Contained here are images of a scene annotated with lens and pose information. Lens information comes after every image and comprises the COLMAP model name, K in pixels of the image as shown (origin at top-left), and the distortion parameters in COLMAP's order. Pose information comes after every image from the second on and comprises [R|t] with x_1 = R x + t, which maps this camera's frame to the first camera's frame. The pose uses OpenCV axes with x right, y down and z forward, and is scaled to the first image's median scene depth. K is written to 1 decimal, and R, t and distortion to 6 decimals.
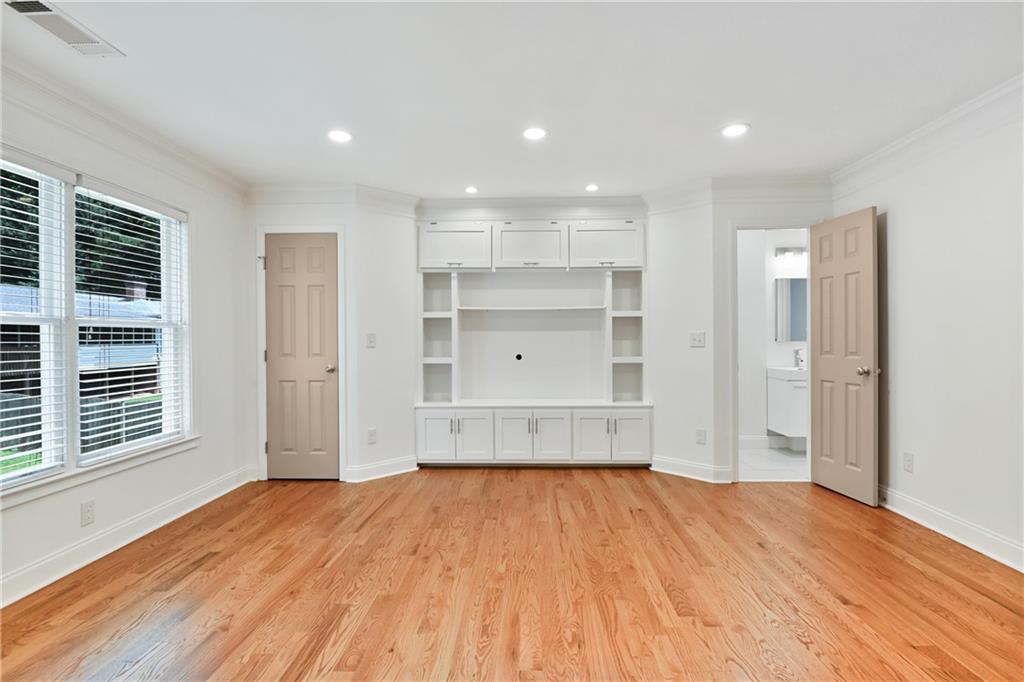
lens RADIAL K [[497.7, 0, 514.2], [0, 497.7, 340.0], [0, 0, 1]] dist [-0.003924, -0.000390]
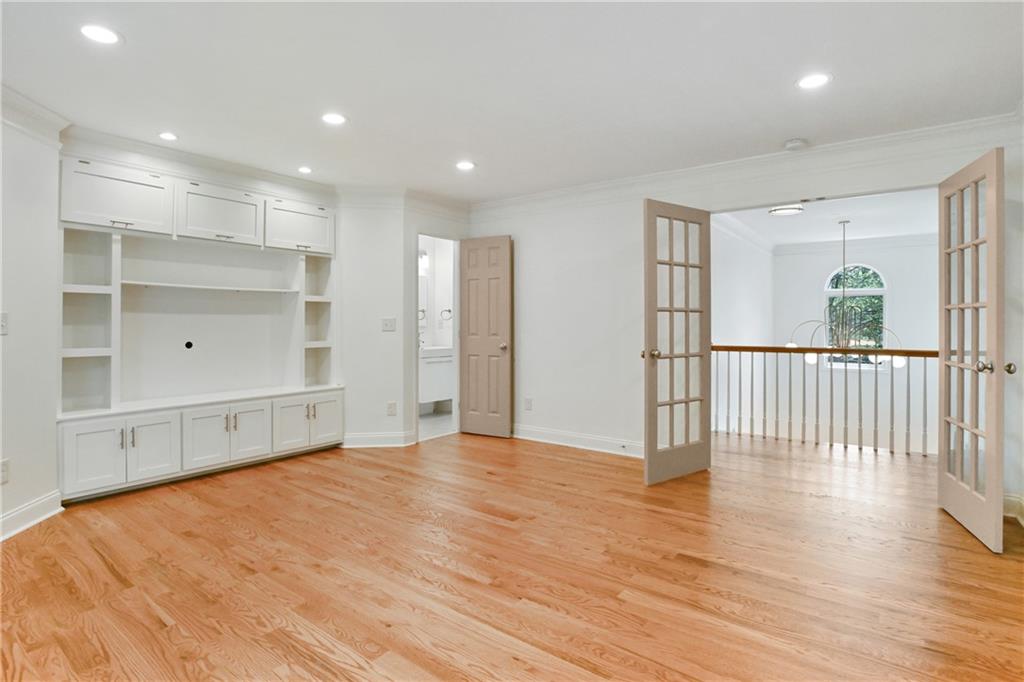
lens RADIAL K [[514.0, 0, 514.6], [0, 514.0, 322.9], [0, 0, 1]] dist [-0.046325, 0.021929]
pose [[0.581021, 0.006257, 0.813865, -0.396432], [-0.001238, 0.999976, -0.006804, 0.002452], [-0.813888, 0.002946, 0.581015, 0.074807]]
